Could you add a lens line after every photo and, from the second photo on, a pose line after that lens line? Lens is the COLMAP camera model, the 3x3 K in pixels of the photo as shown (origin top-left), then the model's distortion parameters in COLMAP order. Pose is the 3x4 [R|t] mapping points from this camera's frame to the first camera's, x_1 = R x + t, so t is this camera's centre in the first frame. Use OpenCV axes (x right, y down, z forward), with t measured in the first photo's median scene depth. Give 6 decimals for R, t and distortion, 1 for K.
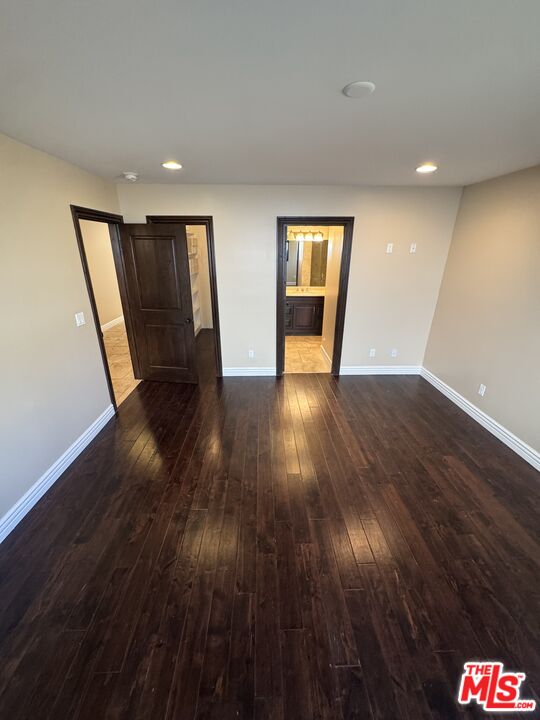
lens RADIAL K [[289.3, 0, 267.9], [0, 289.3, 360.2], [0, 0, 1]] dist [-0.001814, -0.000224]
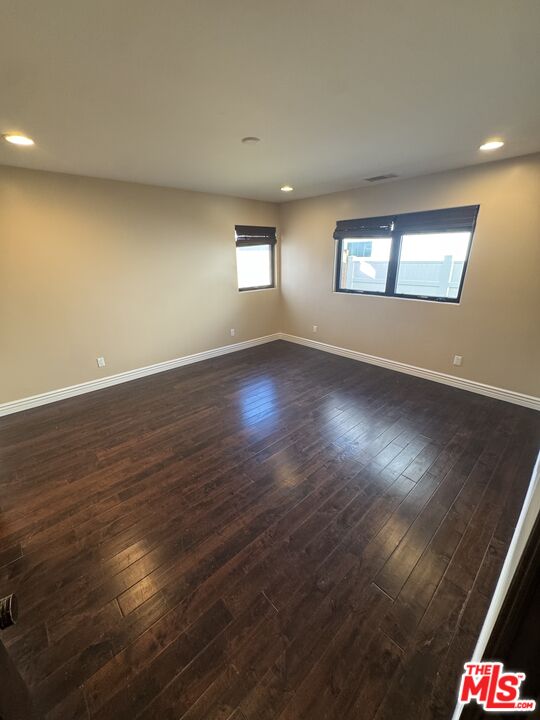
lens RADIAL K [[289.3, 0, 267.9], [0, 289.3, 360.2], [0, 0, 1]] dist [-0.001814, -0.000224]
pose [[-0.663011, -0.246854, 0.706738, -0.649290], [0.290079, 0.785596, 0.546529, -0.416463], [-0.690123, 0.567365, -0.449252, 1.230901]]
